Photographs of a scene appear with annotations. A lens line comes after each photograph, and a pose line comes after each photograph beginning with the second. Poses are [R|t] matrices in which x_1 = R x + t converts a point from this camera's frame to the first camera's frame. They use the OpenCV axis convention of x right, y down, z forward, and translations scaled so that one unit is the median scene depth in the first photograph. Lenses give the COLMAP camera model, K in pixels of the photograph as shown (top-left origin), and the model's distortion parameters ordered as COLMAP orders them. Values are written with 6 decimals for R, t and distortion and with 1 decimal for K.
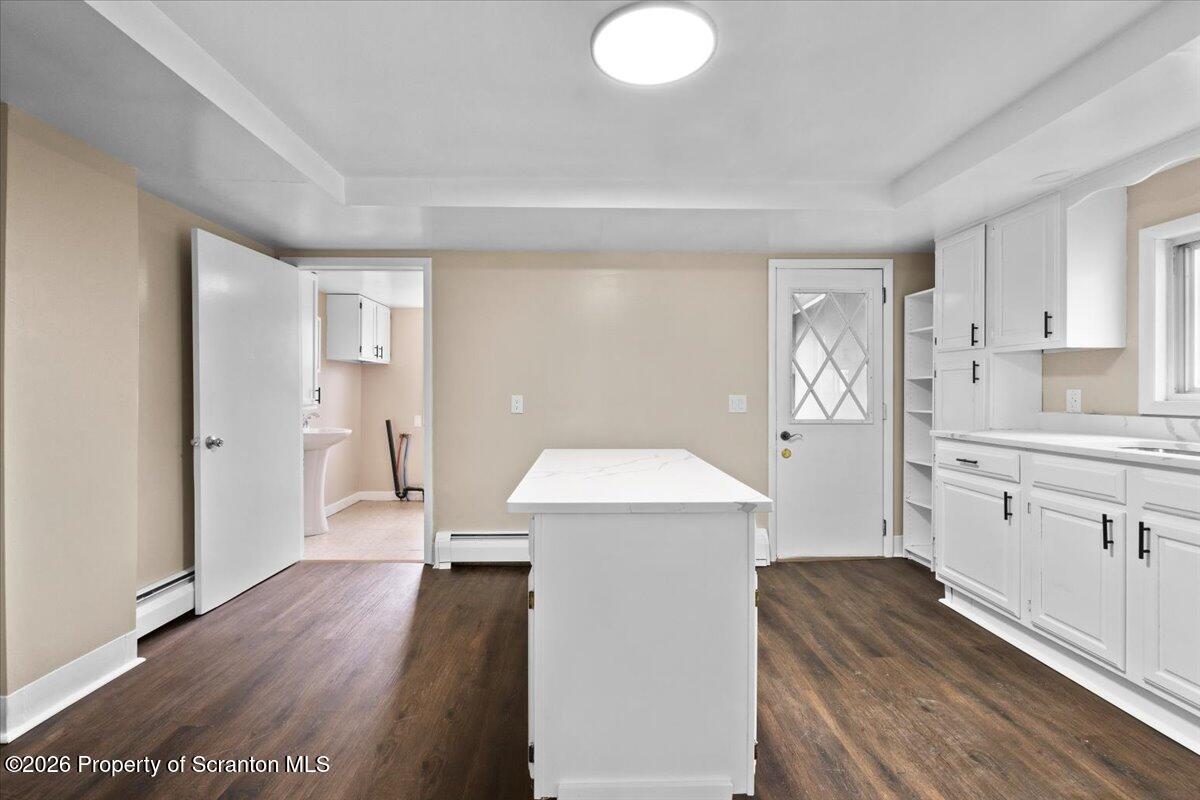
lens RADIAL K [[528.8, 0, 595.5], [0, 528.8, 395.0], [0, 0, 1]] dist [-0.008064, -0.000144]
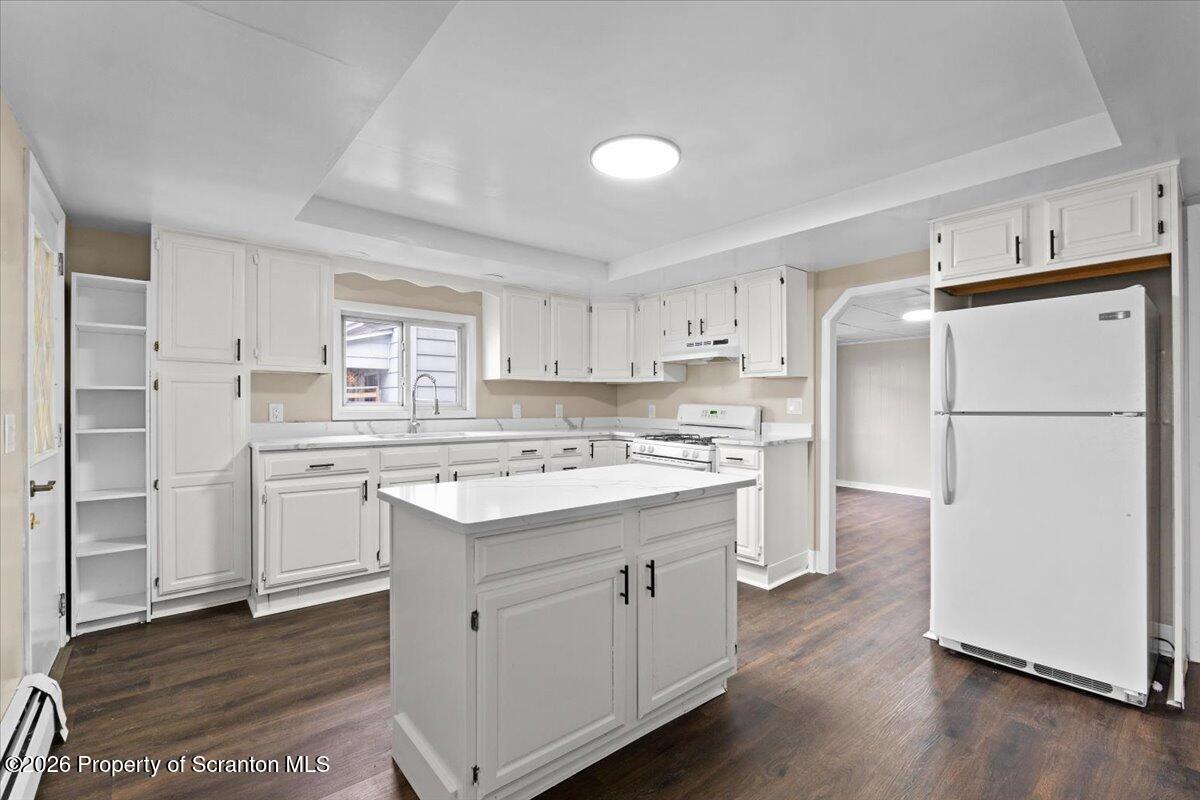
lens RADIAL K [[531.7, 0, 597.9], [0, 531.7, 406.4], [0, 0, 1]] dist [-0.002181, 0.000067]
pose [[-0.620613, -0.002176, 0.784114, -0.526053], [0.005041, 0.999964, 0.006764, -0.008571], [-0.784101, 0.008151, -0.620579, 1.110159]]
